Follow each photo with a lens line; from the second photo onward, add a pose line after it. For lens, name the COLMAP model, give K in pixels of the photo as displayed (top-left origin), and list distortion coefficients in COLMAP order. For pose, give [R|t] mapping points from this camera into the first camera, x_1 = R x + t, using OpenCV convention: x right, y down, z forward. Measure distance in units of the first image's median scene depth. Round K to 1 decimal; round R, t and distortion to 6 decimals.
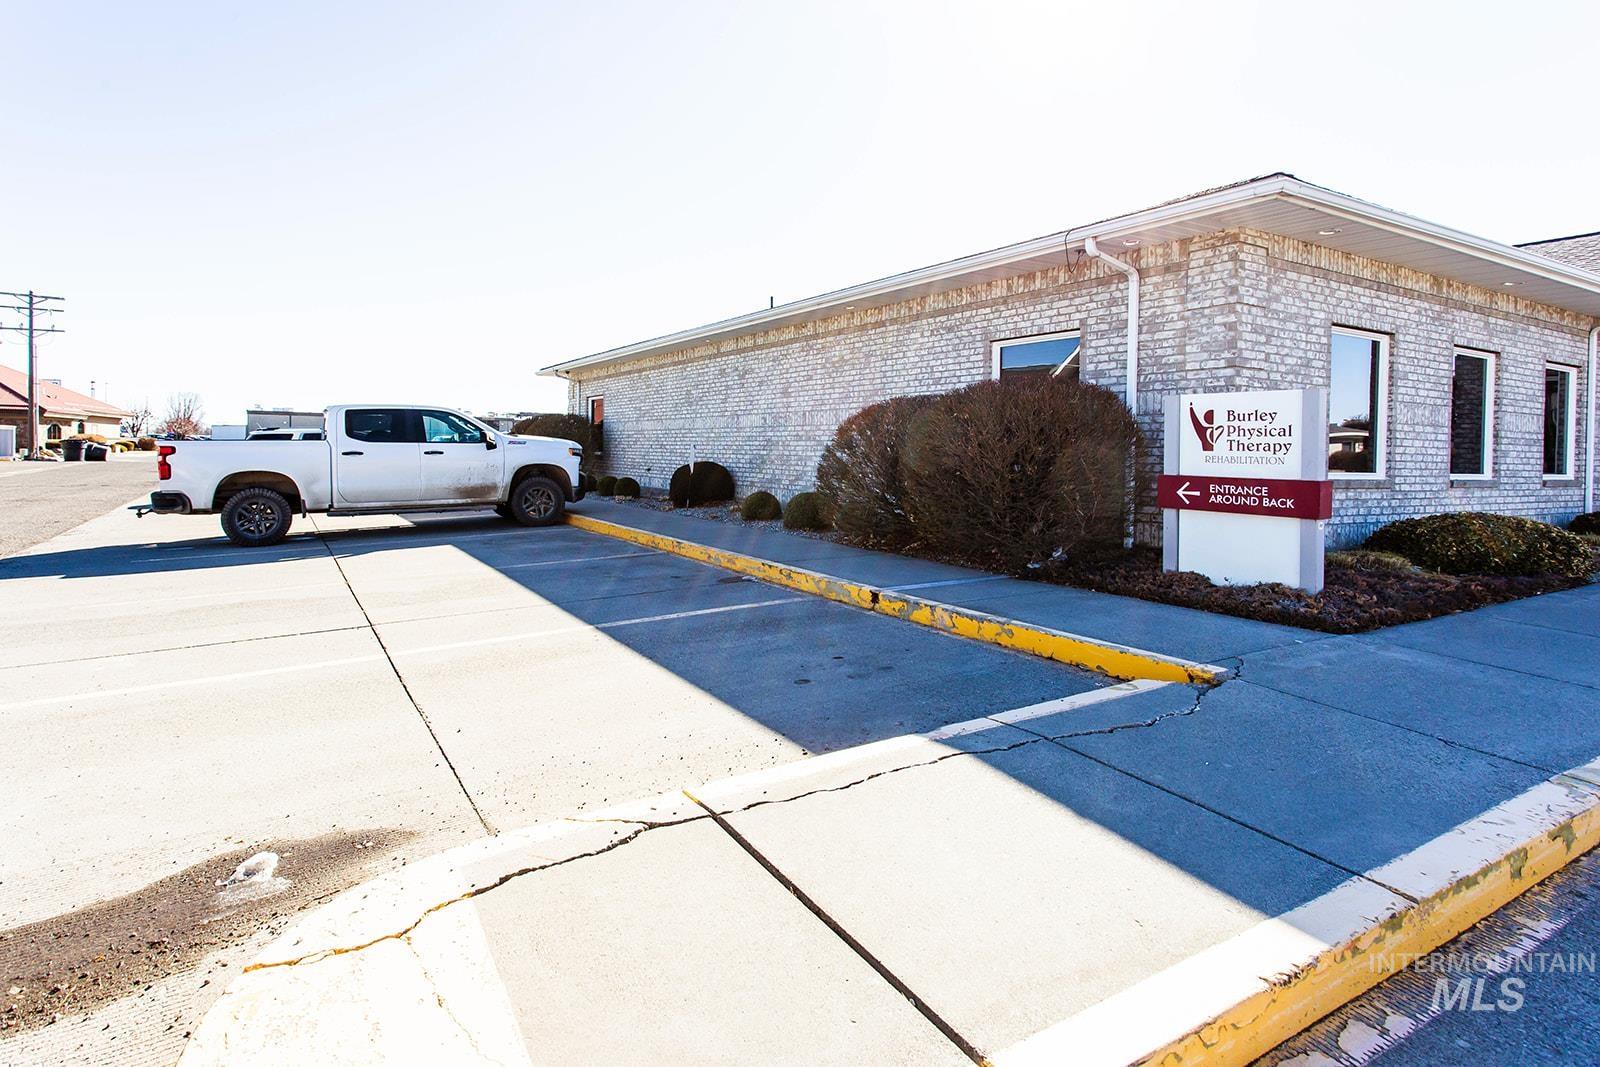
lens RADIAL K [[776.6, 0, 742.4], [0, 776.6, 461.2], [0, 0, 1]] dist [0.006739, 0.000323]
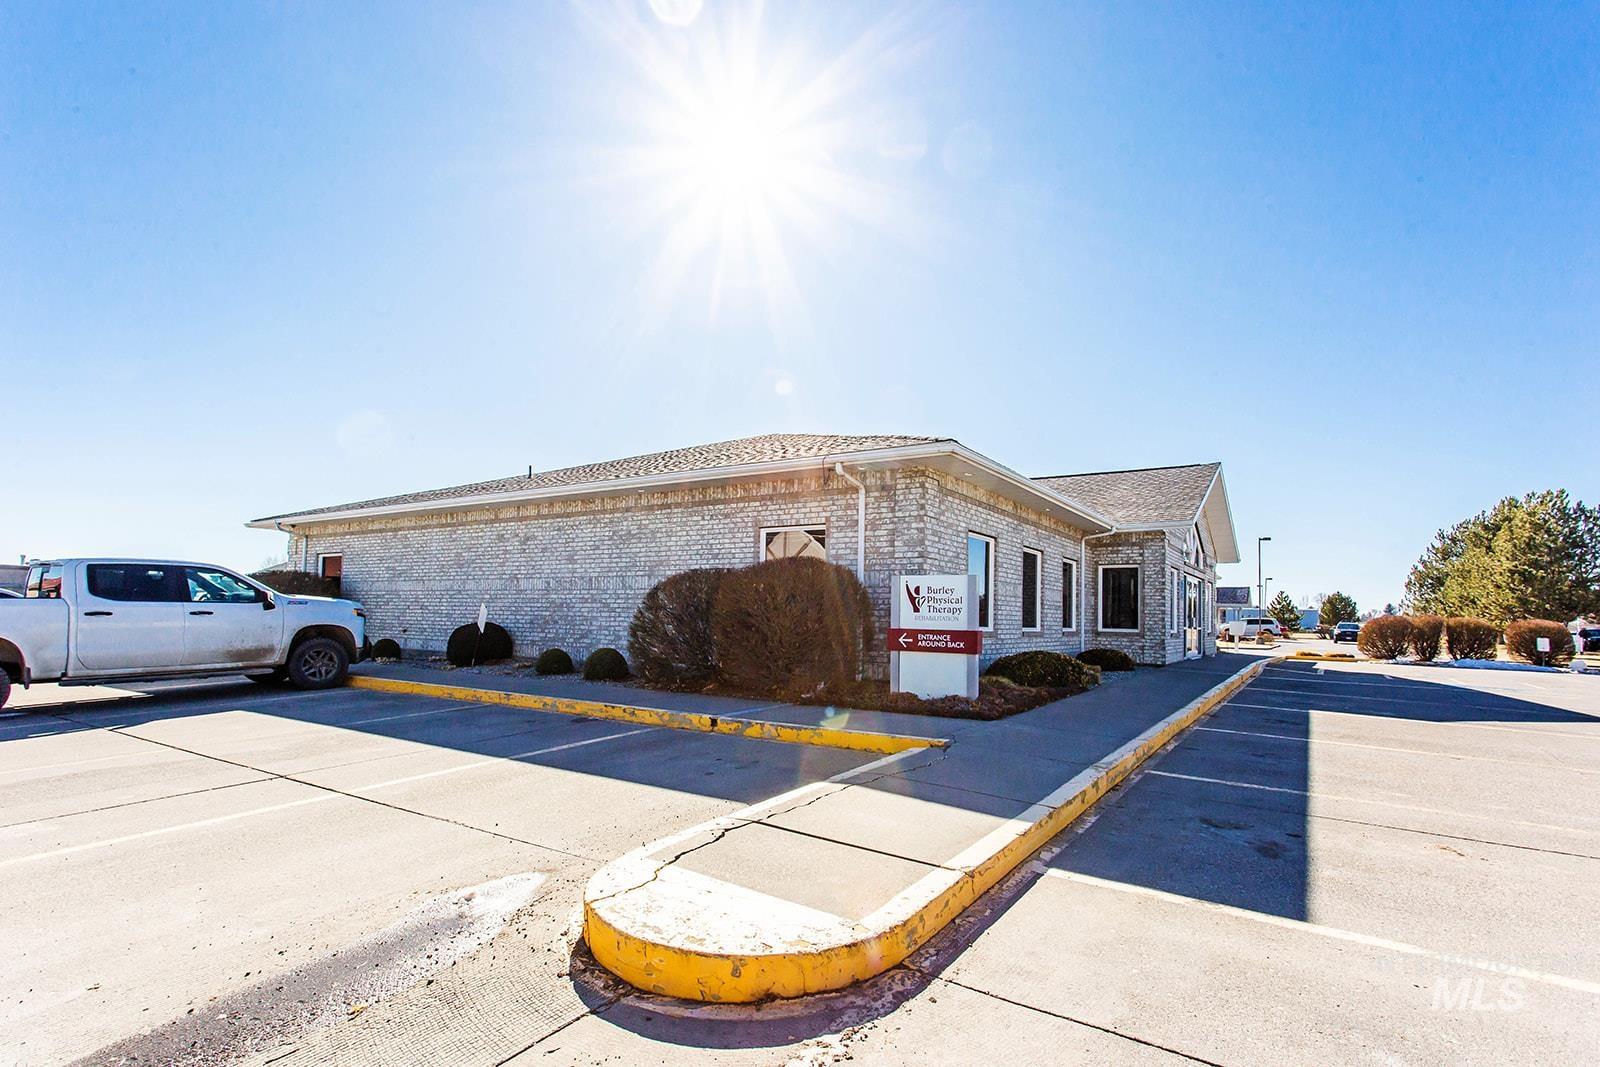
lens RADIAL K [[776.6, 0, 811.3], [0, 776.6, 599.6], [0, 0, 1]] dist [0.006739, 0.000323]
pose [[0.877391, 0.010092, 0.479671, -0.232444], [0.004437, 0.999565, -0.029146, 0.003805], [-0.479756, 0.027701, 0.876964, -0.179922]]
